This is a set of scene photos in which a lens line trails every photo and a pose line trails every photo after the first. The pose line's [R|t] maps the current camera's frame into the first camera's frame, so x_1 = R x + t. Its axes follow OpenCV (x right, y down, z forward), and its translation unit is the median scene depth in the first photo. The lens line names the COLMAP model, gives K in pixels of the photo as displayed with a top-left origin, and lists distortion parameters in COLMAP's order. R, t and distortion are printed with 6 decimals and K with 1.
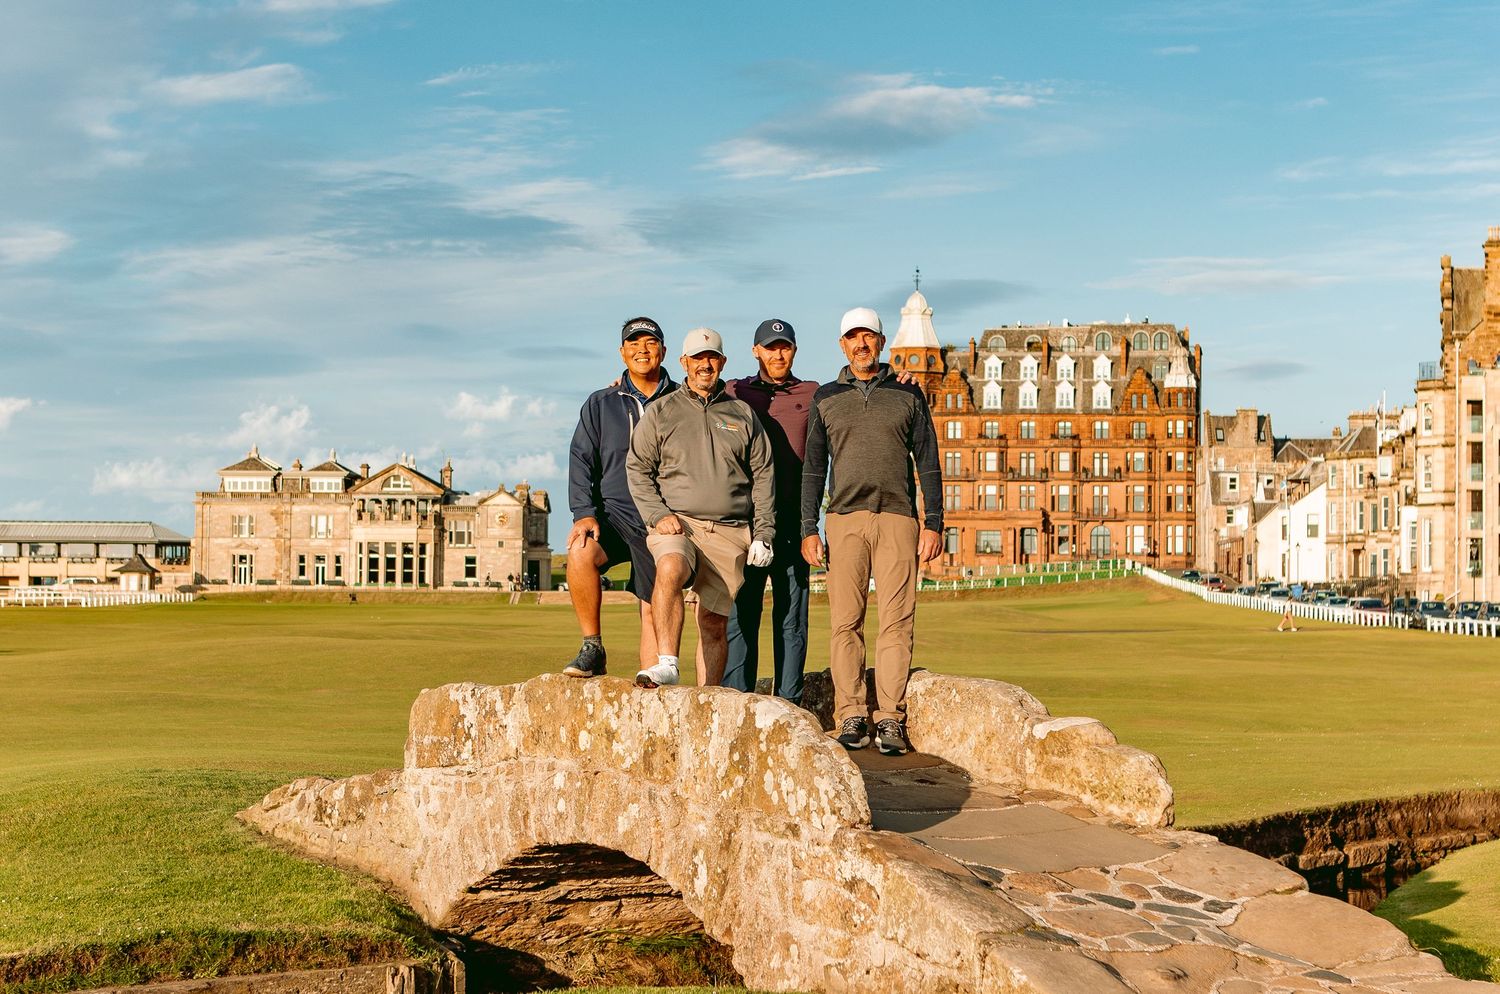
lens RADIAL K [[3085.7, 0, 750.0], [0, 3085.7, 497.0], [0, 0, 1]] dist [-0.046387, -0.397698]
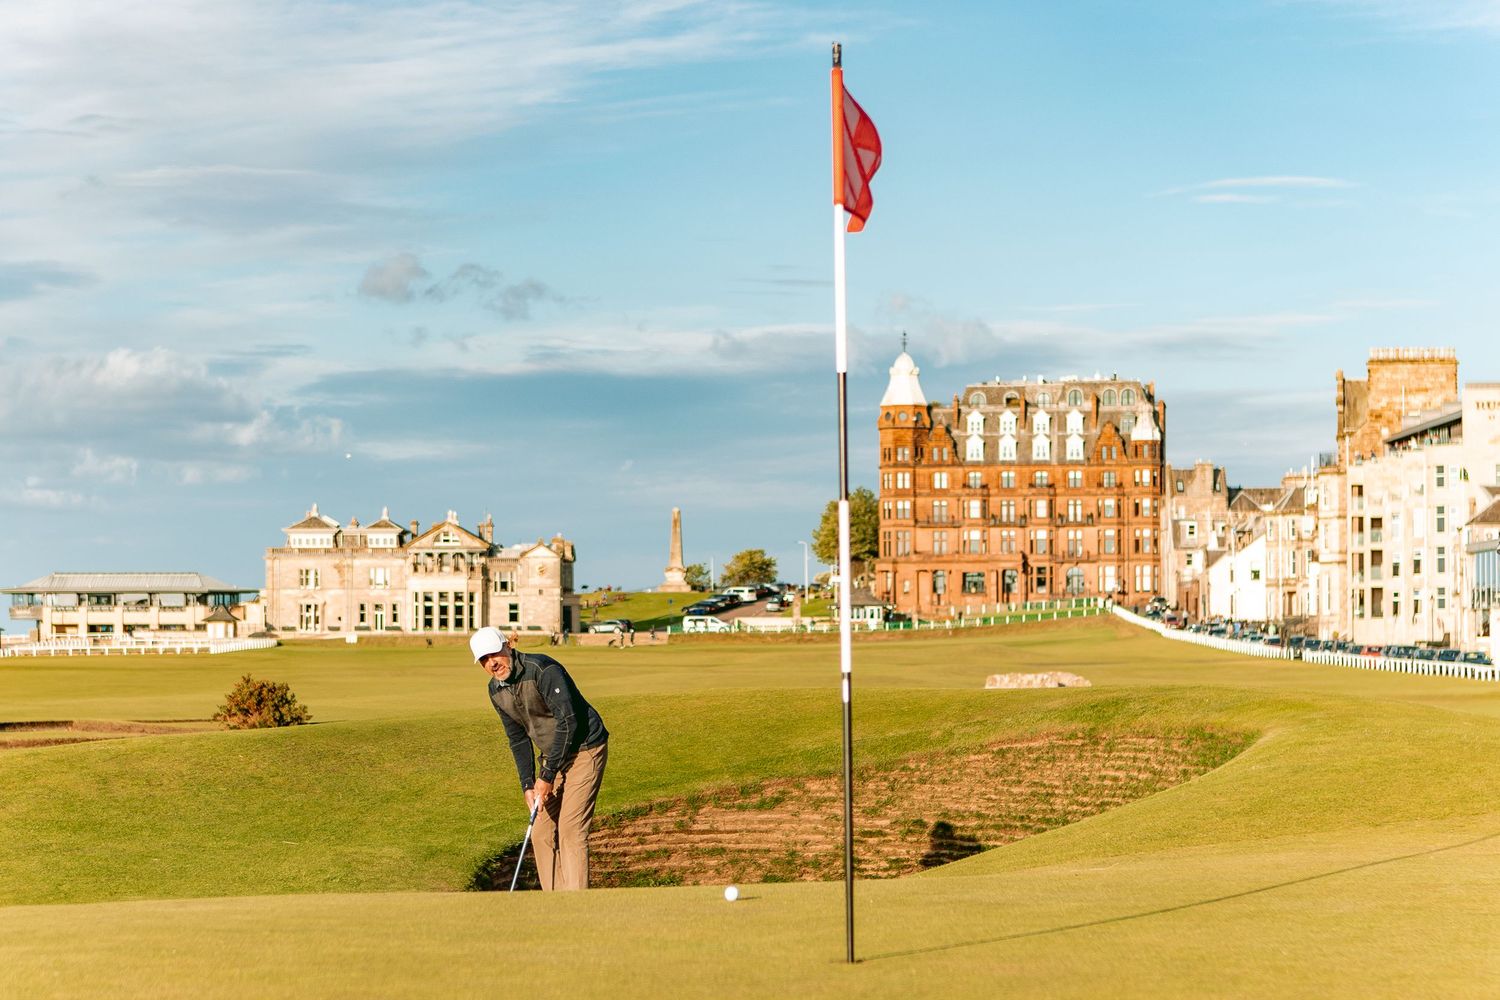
lens RADIAL K [[3707.6, 0, 750.0], [0, 3707.6, 500.0], [0, 0, 1]] dist [-0.185981, -0.017489]
pose [[0.999581, -0.011642, 0.026509, -0.039934], [0.011679, 0.999931, -0.001236, -0.015438], [-0.026493, 0.001545, 0.999648, -0.342736]]
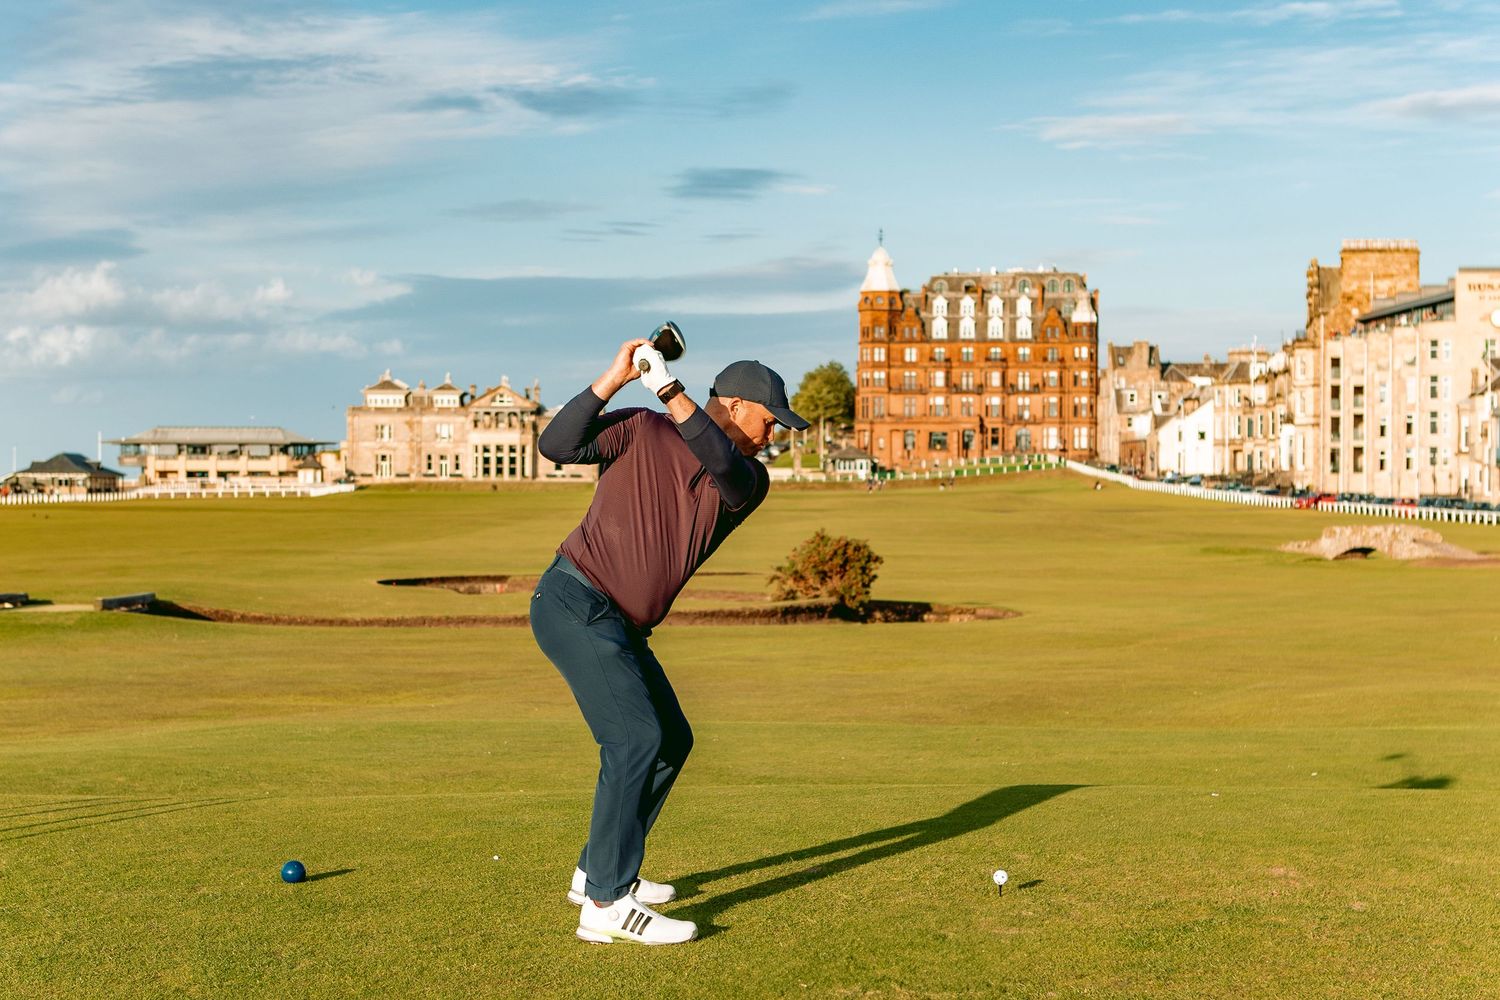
lens RADIAL K [[2930.9, 0, 750.0], [0, 2930.9, 500.0], [0, 0, 1]] dist [-0.011182, -0.488703]
pose [[0.998248, -0.005612, 0.058901, -0.082404], [0.003188, 0.999147, 0.041180, -0.012783], [-0.059081, -0.040920, 0.997414, -0.254776]]
